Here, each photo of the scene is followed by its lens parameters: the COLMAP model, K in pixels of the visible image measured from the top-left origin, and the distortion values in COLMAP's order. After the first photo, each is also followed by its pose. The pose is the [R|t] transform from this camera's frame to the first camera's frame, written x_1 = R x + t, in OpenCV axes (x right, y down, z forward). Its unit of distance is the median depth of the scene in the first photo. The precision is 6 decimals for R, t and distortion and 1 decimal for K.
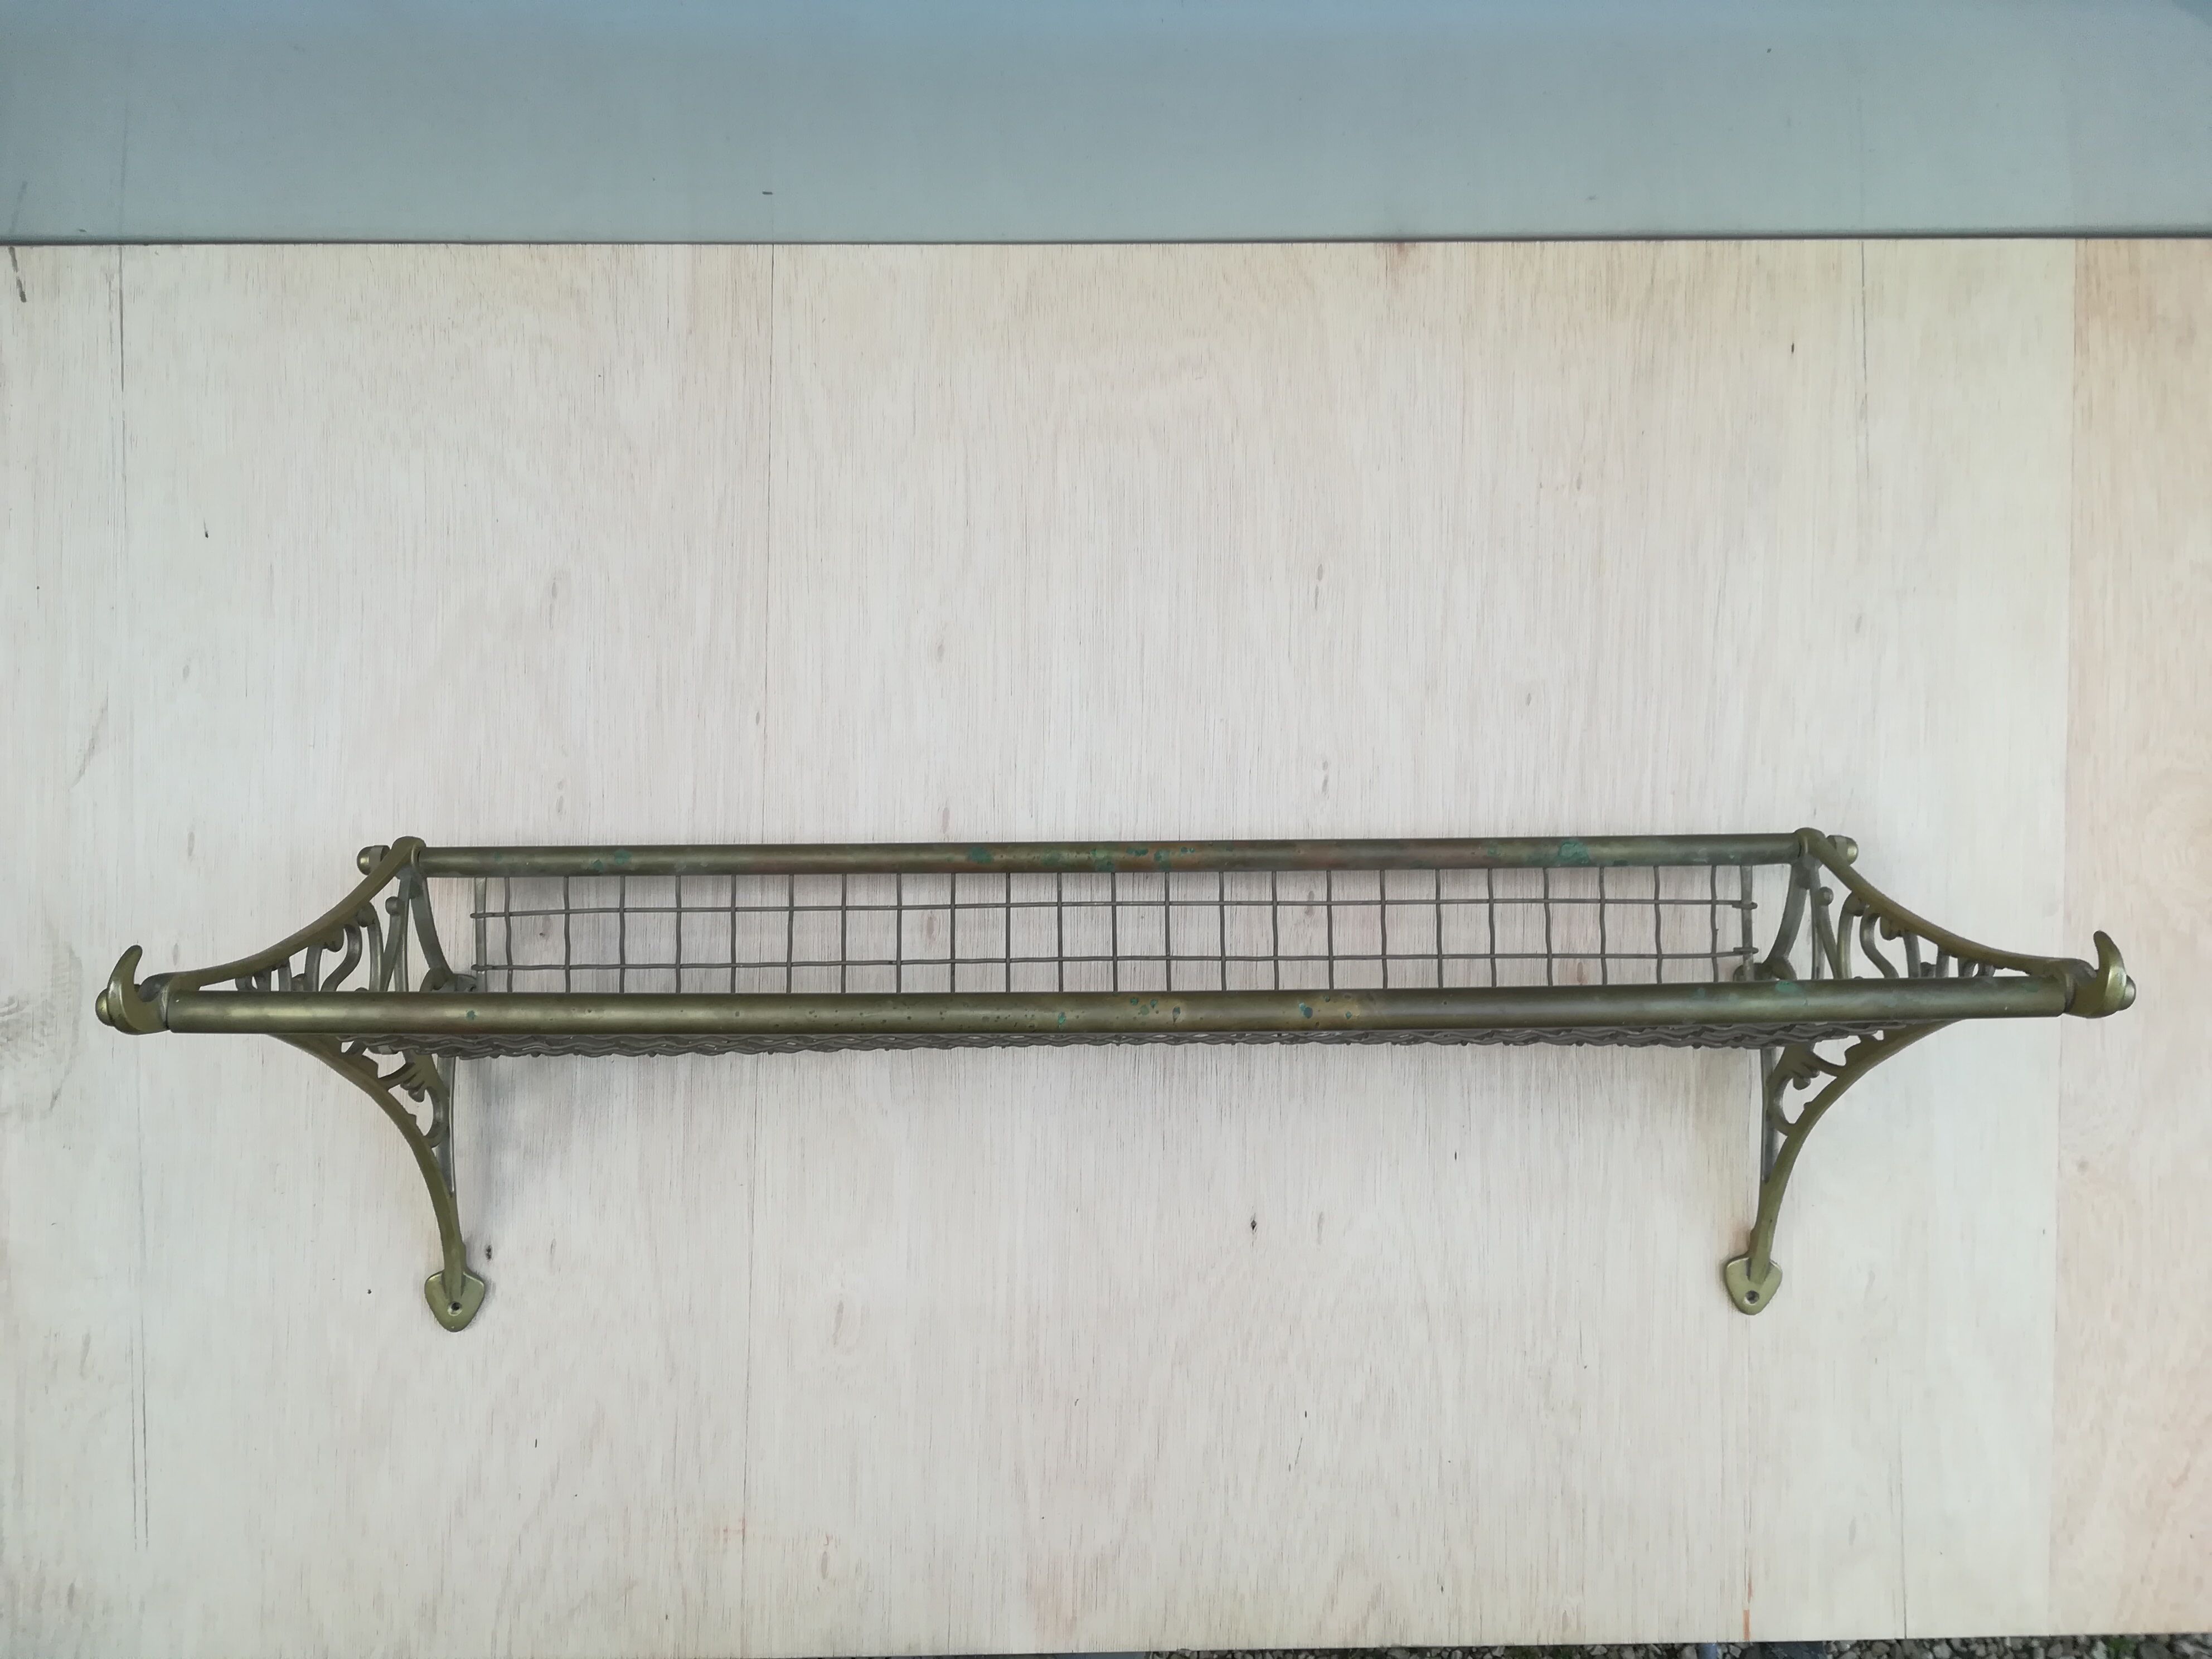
lens RADIAL K [[1730.1, 0, 1113.4], [0, 1730.1, 846.9], [0, 0, 1]] dist [0.025783, -0.048295]
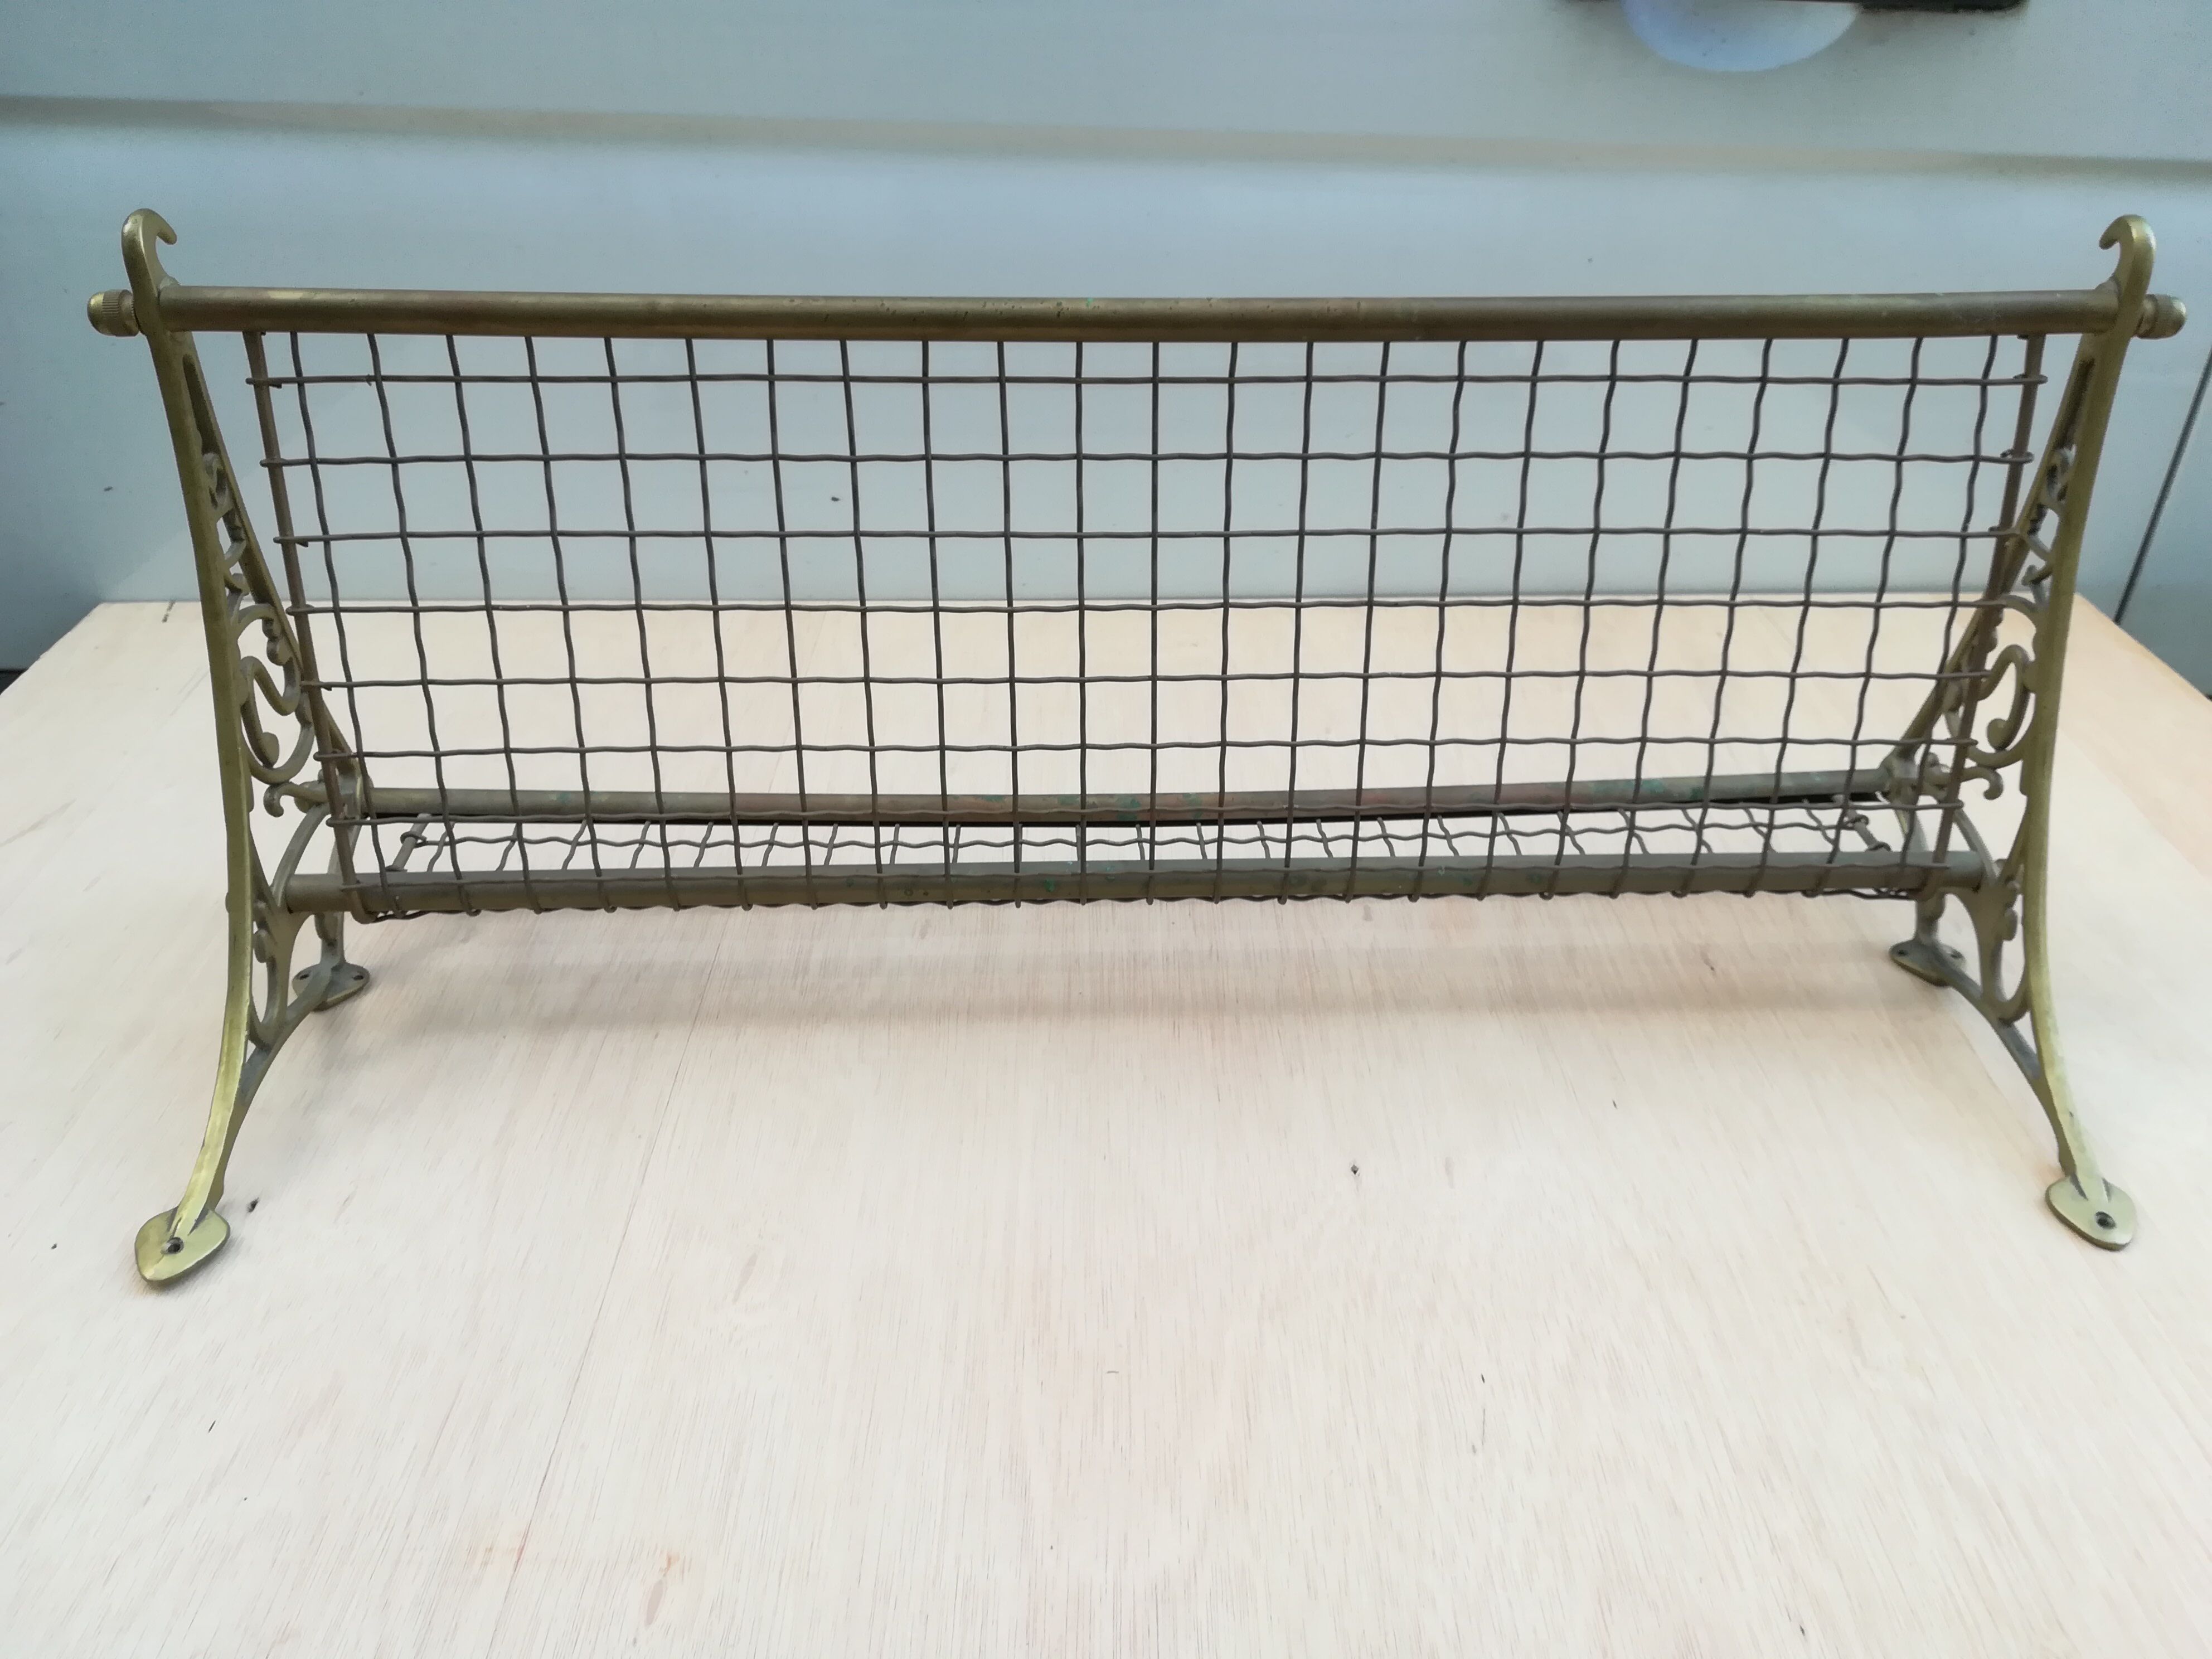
lens RADIAL K [[1730.1, 0, 1106.3], [0, 1730.1, 836.8], [0, 0, 1]] dist [0.025783, -0.048295]
pose [[0.999701, -0.019032, 0.015342, -0.028700], [0.023250, 0.546305, -0.837264, 0.733482], [0.007554, 0.837370, 0.546584, 0.499026]]
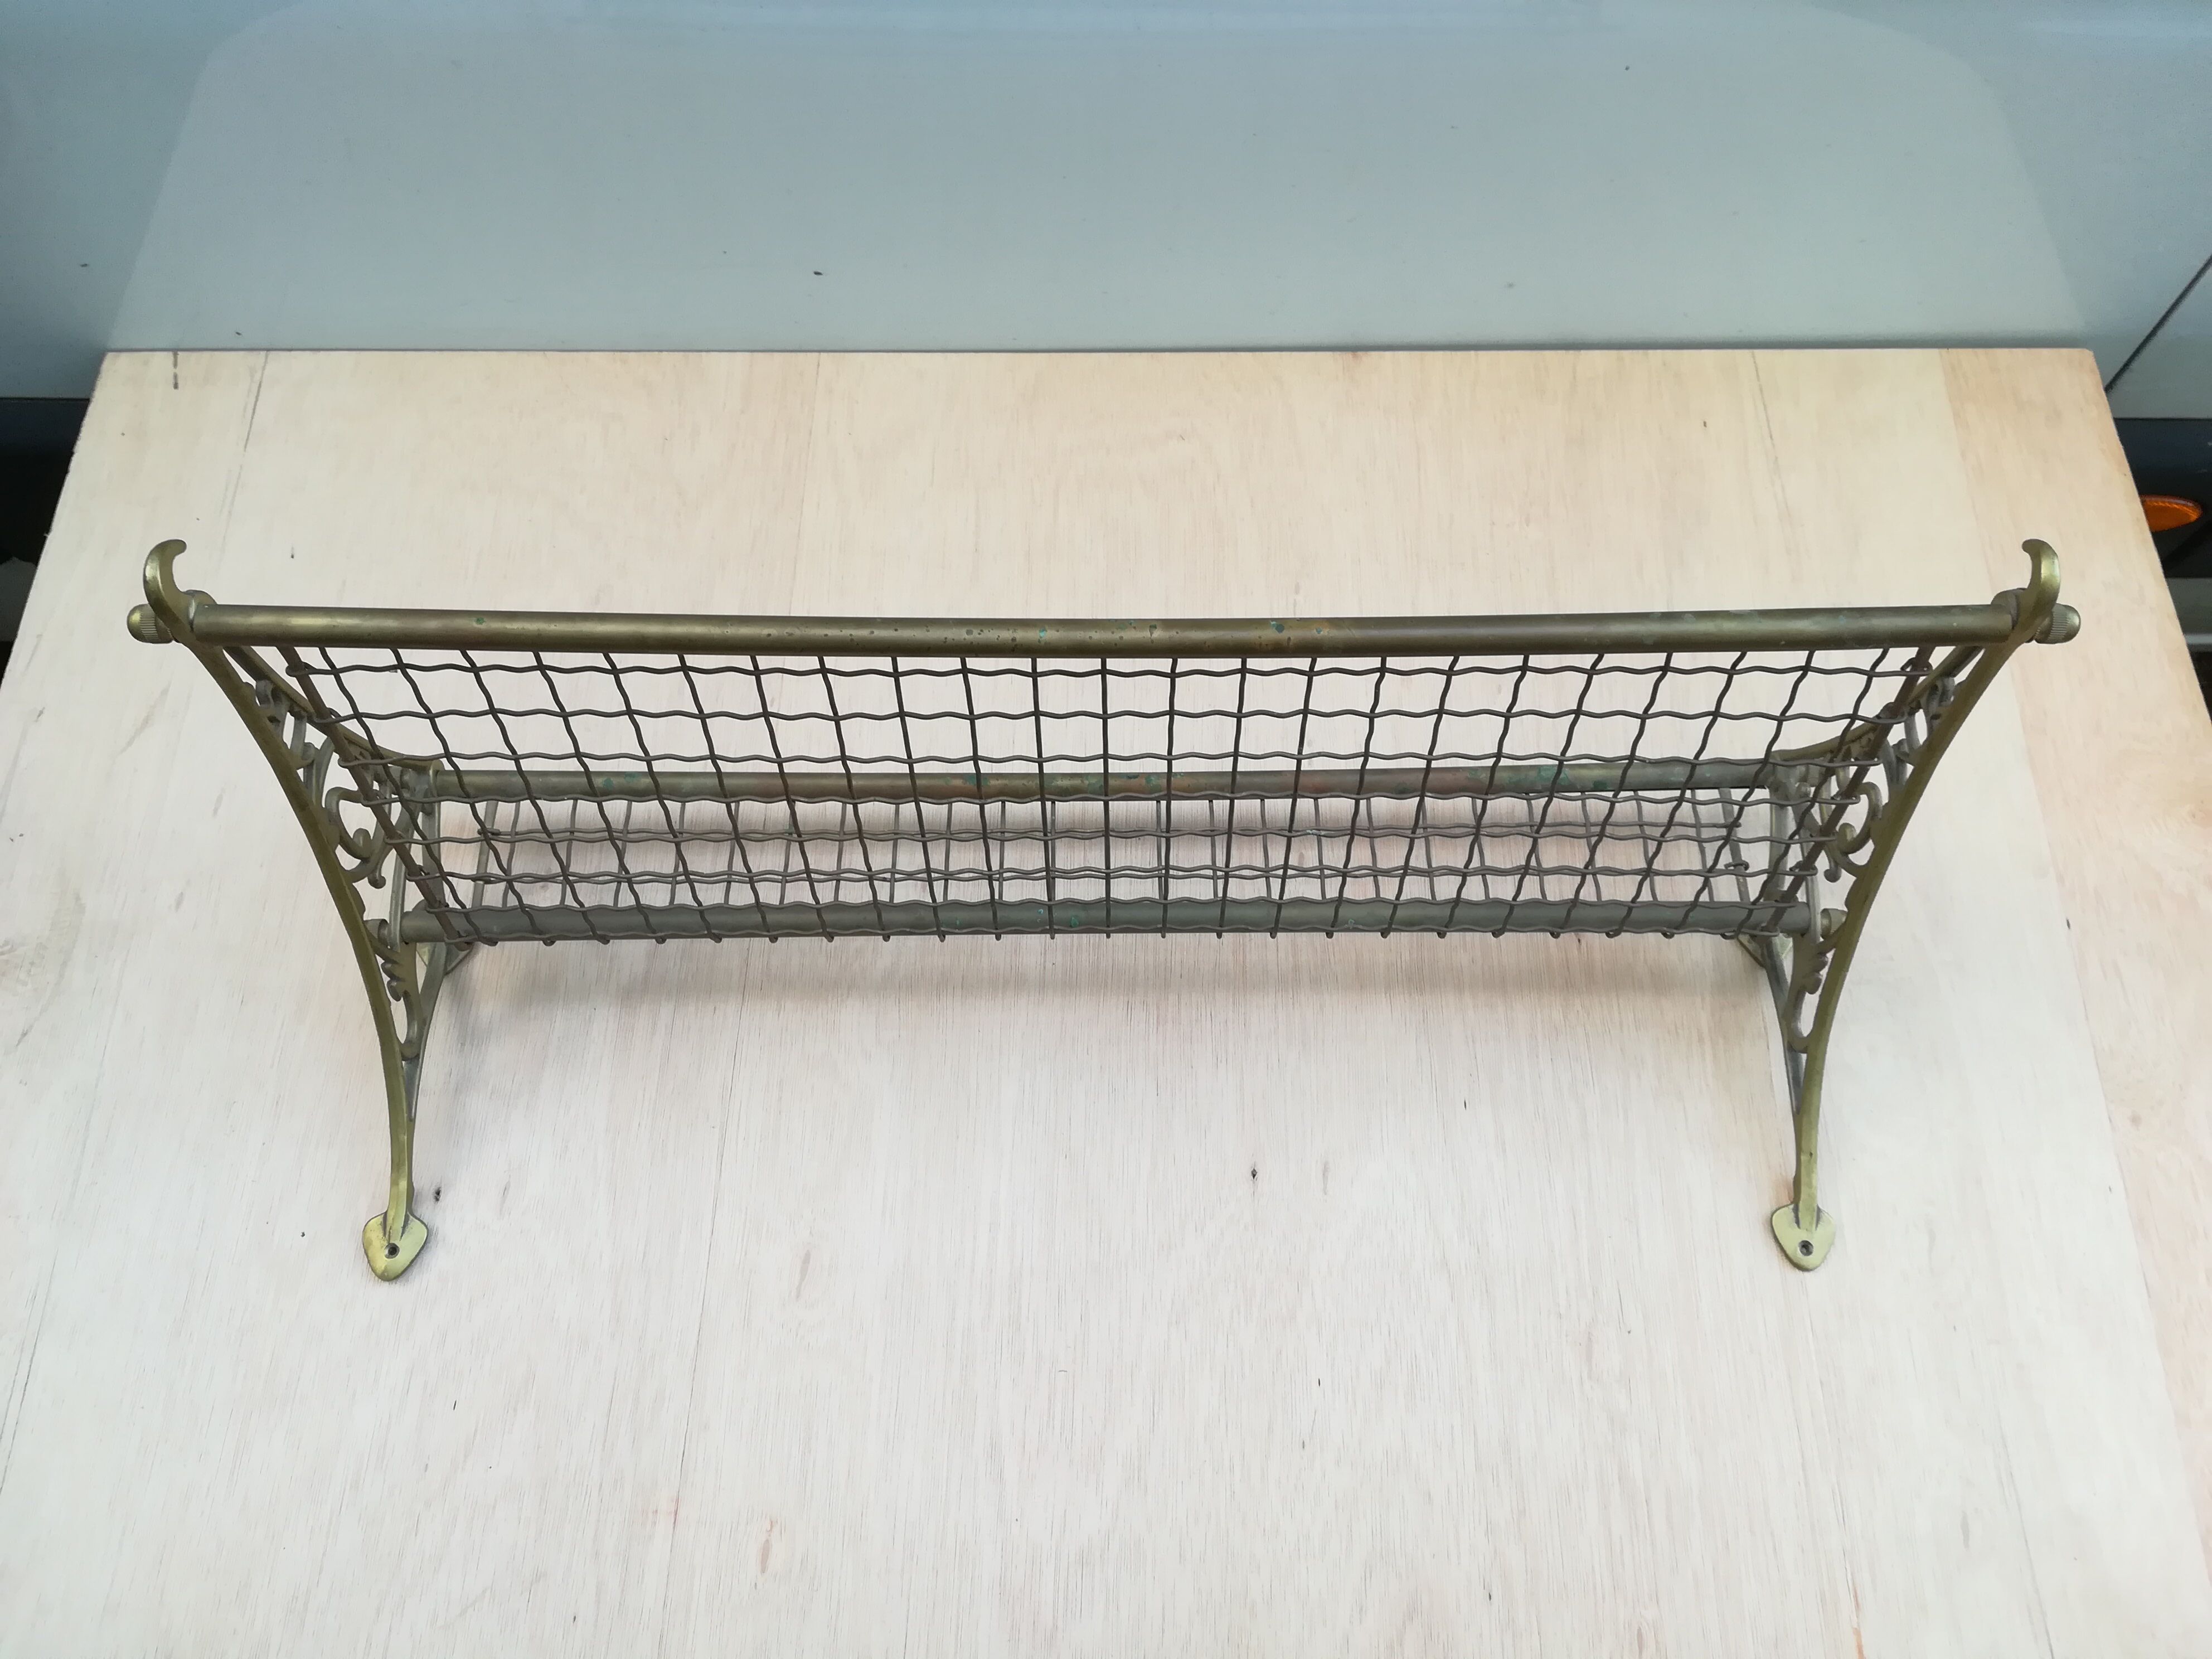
lens RADIAL K [[1730.1, 0, 1101.1], [0, 1730.1, 831.9], [0, 0, 1]] dist [0.025783, -0.048295]
pose [[0.999842, -0.001328, -0.017742, 0.015175], [-0.006216, 0.908290, -0.418295, 0.442269], [0.016670, 0.418339, 0.908138, 0.072309]]
